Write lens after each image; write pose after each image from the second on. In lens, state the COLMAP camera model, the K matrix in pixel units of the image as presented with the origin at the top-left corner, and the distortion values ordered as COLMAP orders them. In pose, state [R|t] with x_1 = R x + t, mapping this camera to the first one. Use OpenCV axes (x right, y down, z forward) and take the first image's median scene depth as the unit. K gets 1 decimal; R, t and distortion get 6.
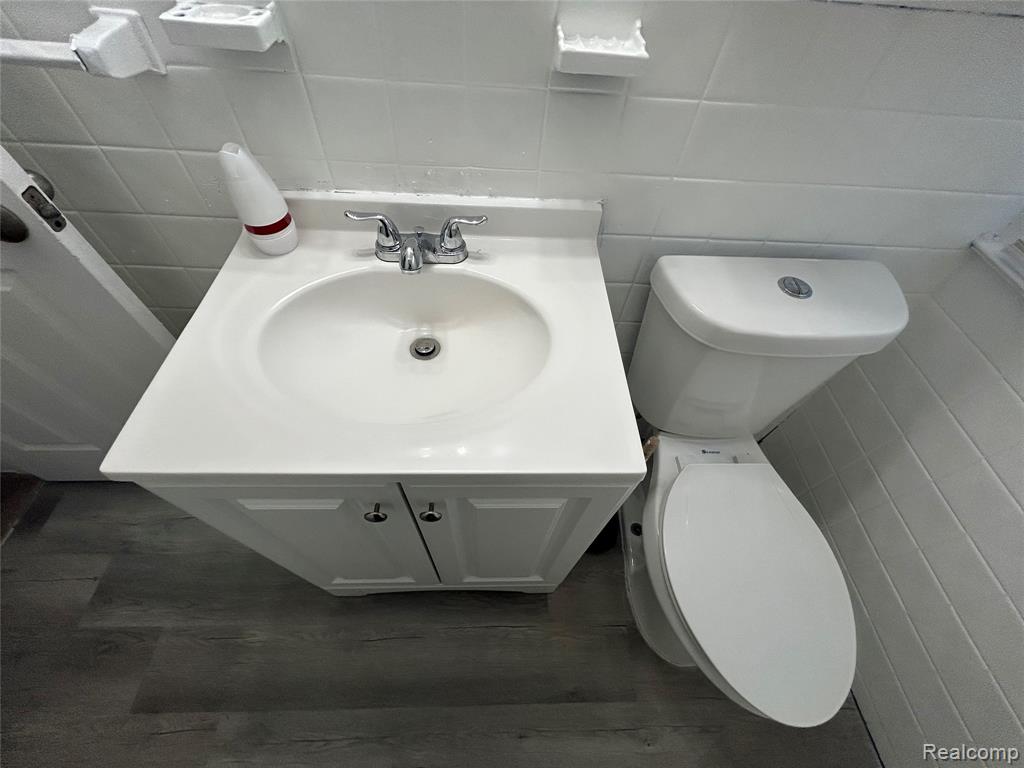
lens RADIAL K [[412.1, 0, 516.5], [0, 412.1, 382.6], [0, 0, 1]] dist [0.002037, 0.000105]
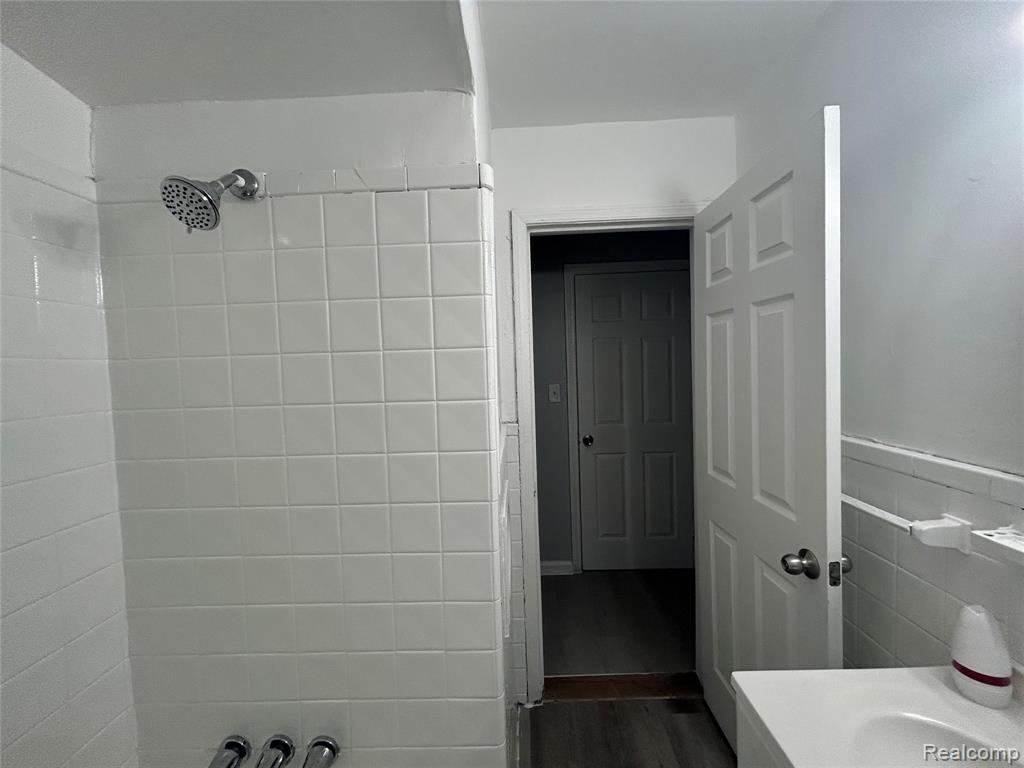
lens RADIAL K [[412.1, 0, 512.1], [0, 412.1, 385.5], [0, 0, 1]] dist [0.002037, 0.000105]
pose [[-0.043979, -0.011862, -0.998962, 0.592630], [-0.783508, 0.620790, 0.027122, 0.095993], [0.619824, 0.783887, -0.036596, -0.359424]]
